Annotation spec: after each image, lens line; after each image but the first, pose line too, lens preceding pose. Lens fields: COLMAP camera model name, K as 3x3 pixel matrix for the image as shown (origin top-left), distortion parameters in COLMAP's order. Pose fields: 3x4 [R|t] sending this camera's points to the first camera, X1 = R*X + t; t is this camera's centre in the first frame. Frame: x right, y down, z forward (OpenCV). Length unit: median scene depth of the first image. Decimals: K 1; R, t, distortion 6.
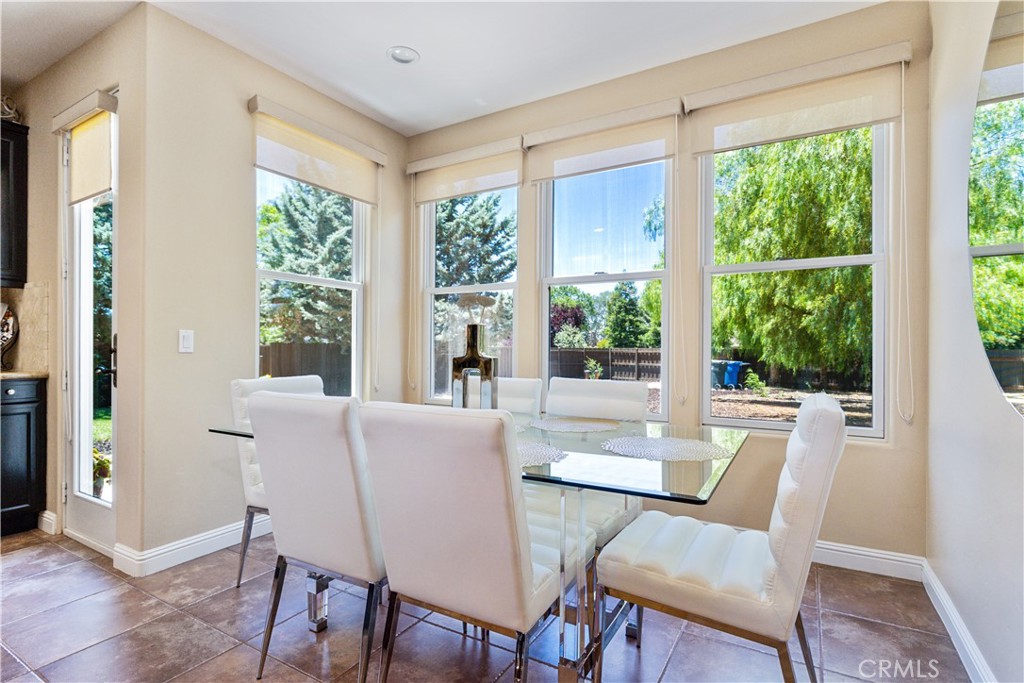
lens RADIAL K [[508.6, 0, 515.7], [0, 508.6, 346.5], [0, 0, 1]] dist [0.004881, -0.002984]
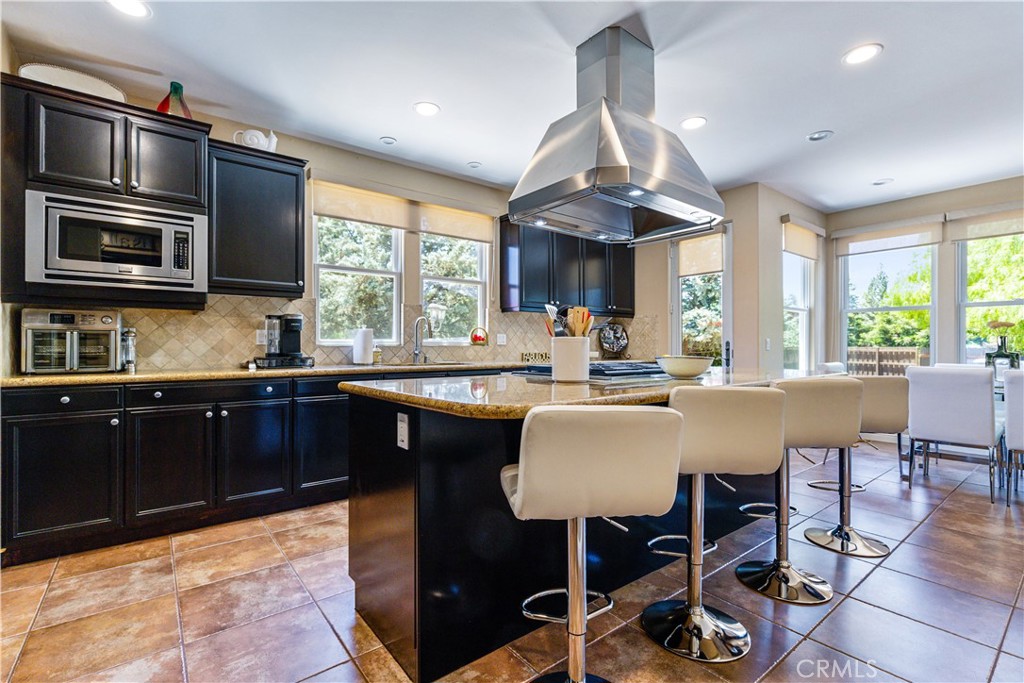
lens RADIAL K [[466.6, 0, 505.7], [0, 466.6, 345.4], [0, 0, 1]] dist [0.008844, -0.003982]
pose [[0.929491, -0.004716, -0.368816, -0.627908], [0.004120, 0.999989, -0.002403, -0.003915], [0.368823, 0.000715, 0.929499, -0.741104]]
